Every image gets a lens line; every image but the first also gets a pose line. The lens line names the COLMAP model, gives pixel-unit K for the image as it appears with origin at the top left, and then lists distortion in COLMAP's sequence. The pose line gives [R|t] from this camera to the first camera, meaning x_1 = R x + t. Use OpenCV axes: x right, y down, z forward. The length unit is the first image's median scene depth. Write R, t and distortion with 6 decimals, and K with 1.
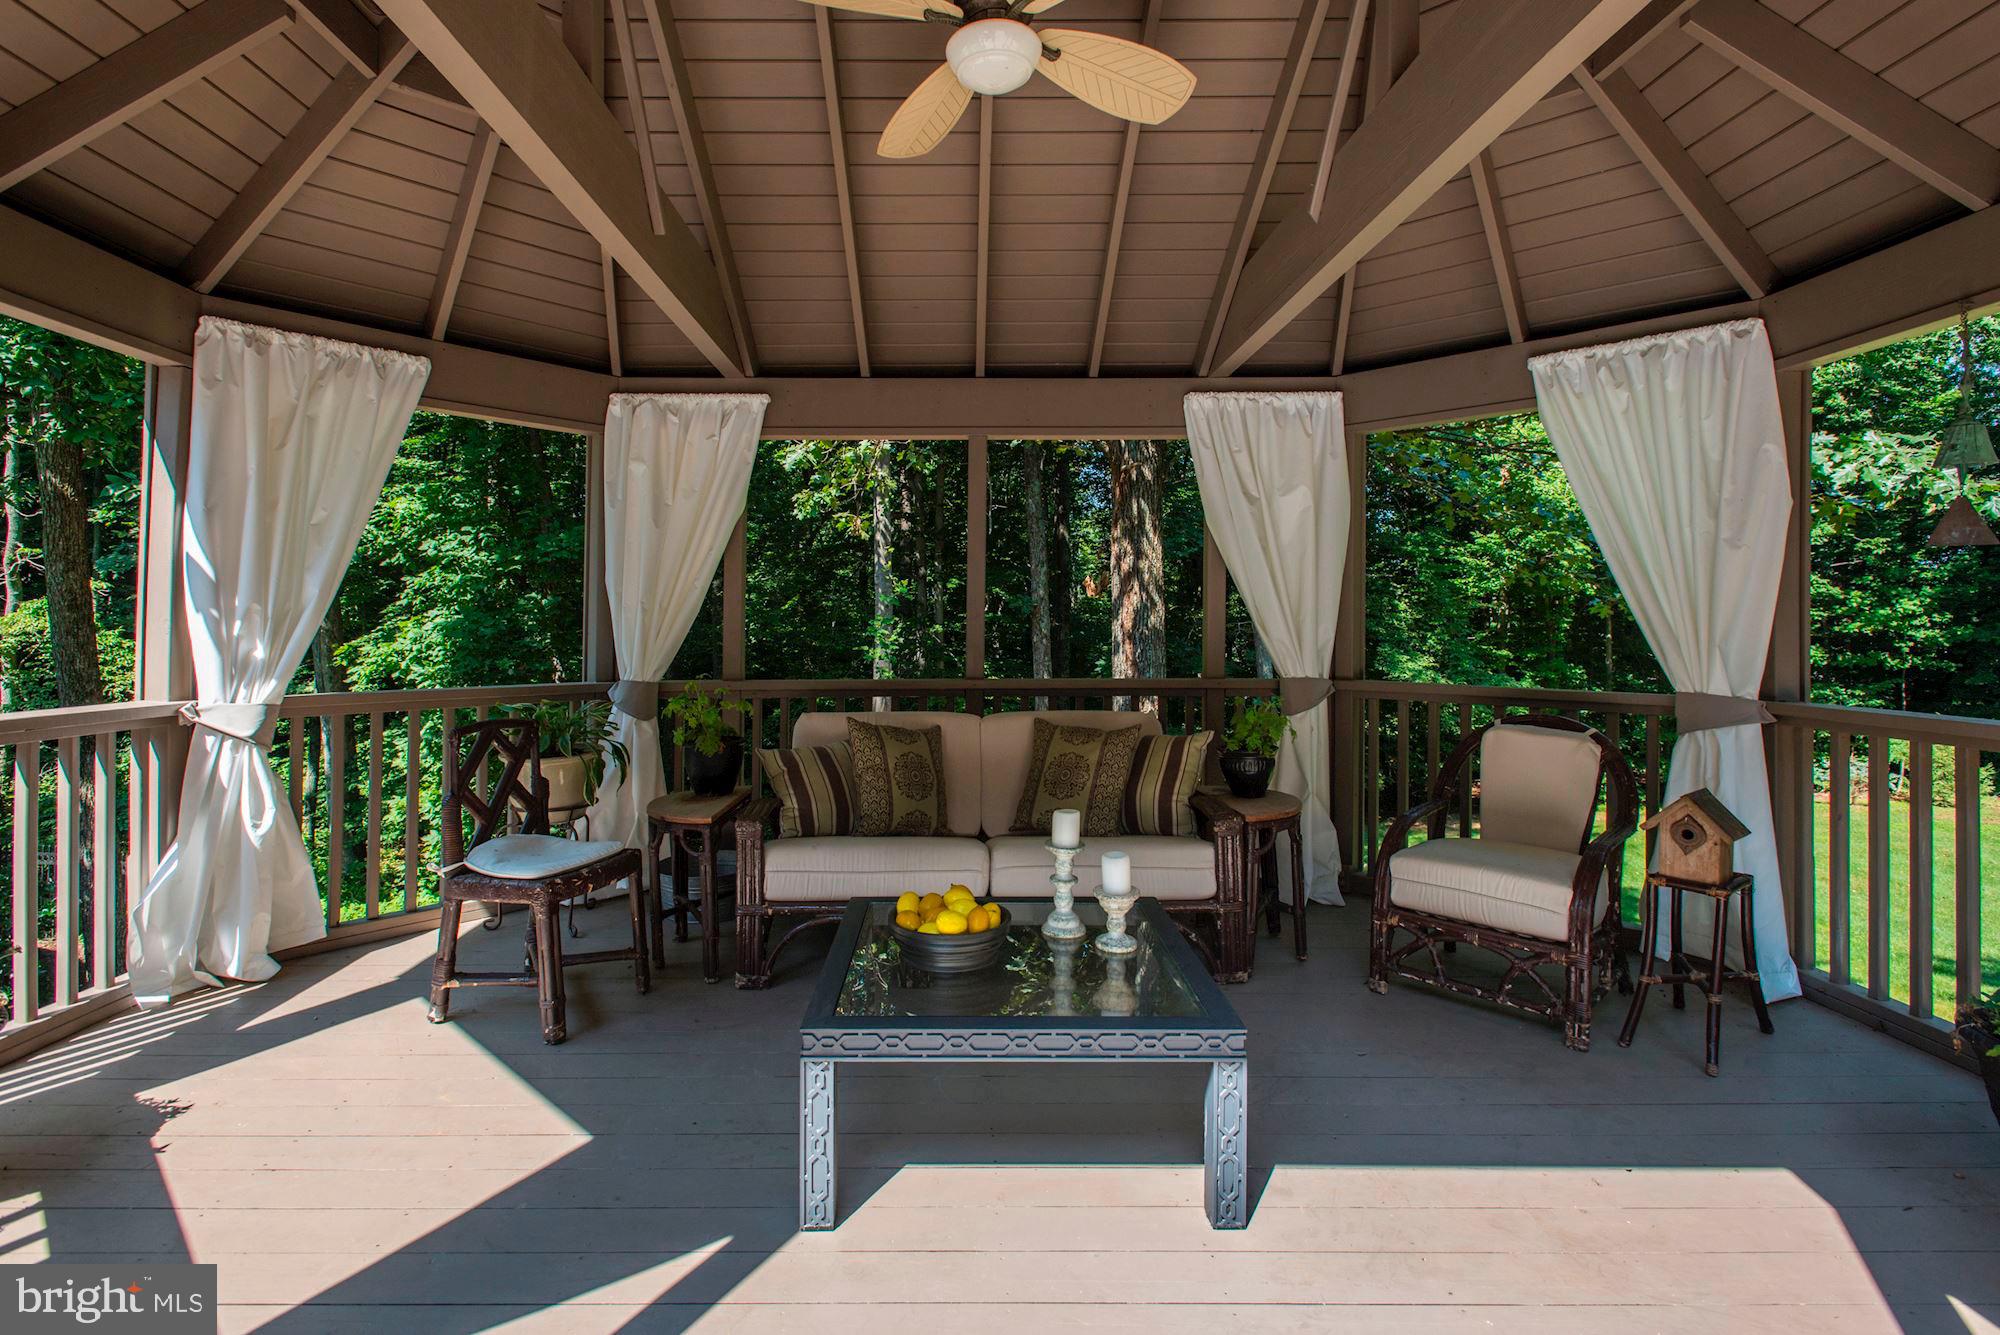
lens RADIAL K [[913.0, 0, 986.7], [0, 913.0, 665.6], [0, 0, 1]] dist [0.004606, 0.000791]
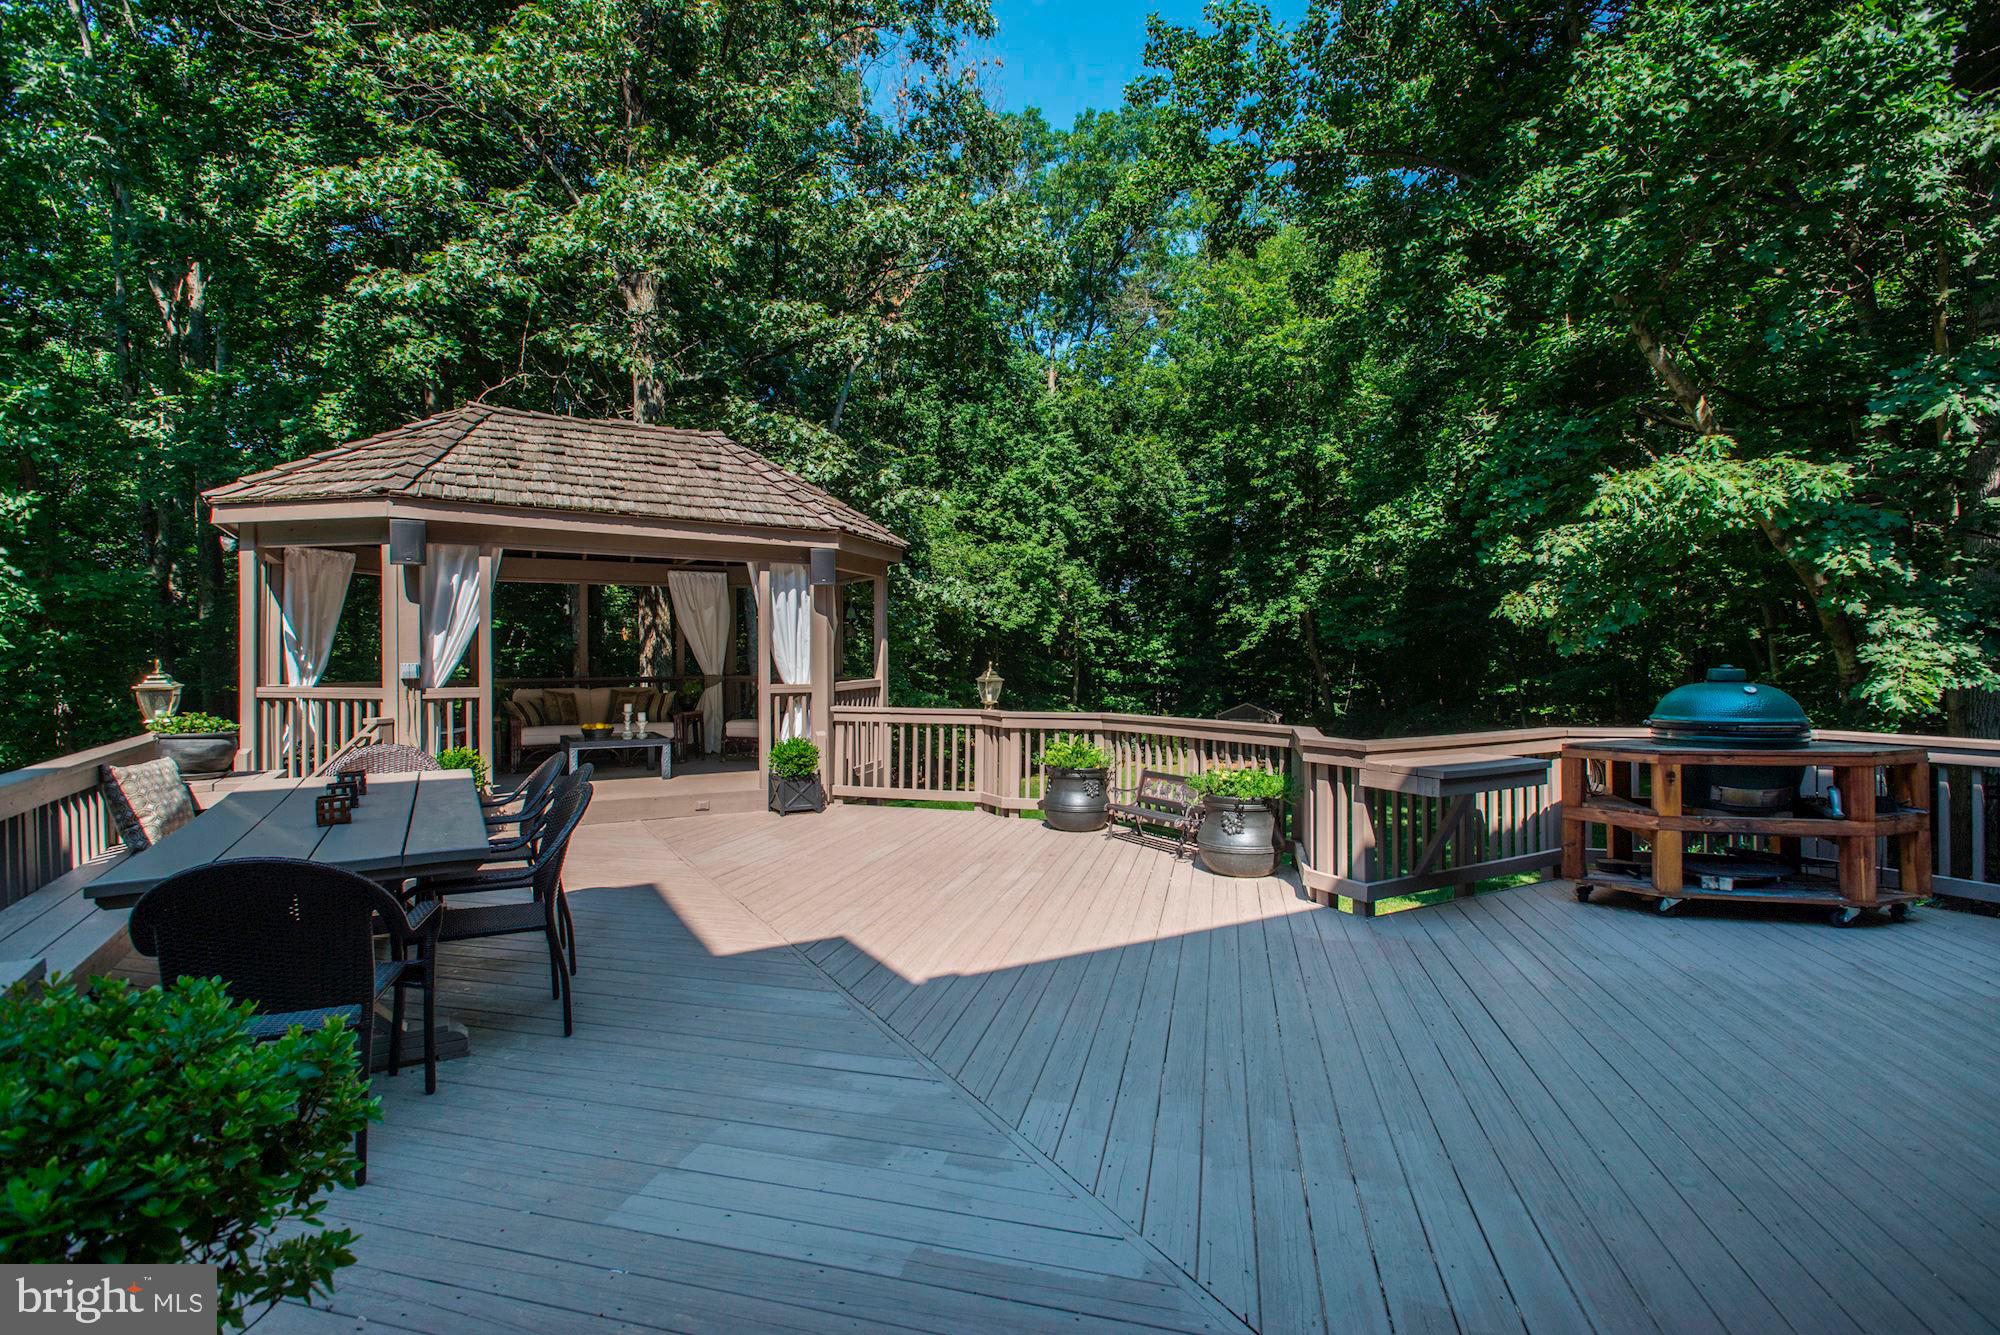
lens RADIAL K [[913.0, 0, 986.7], [0, 913.0, 665.6], [0, 0, 1]] dist [0.004606, 0.000791]
pose [[0.878677, 0.000647, 0.477416, -0.115367], [0.013020, 0.999595, -0.025317, 0.028590], [-0.477239, 0.028461, 0.878312, -0.863901]]
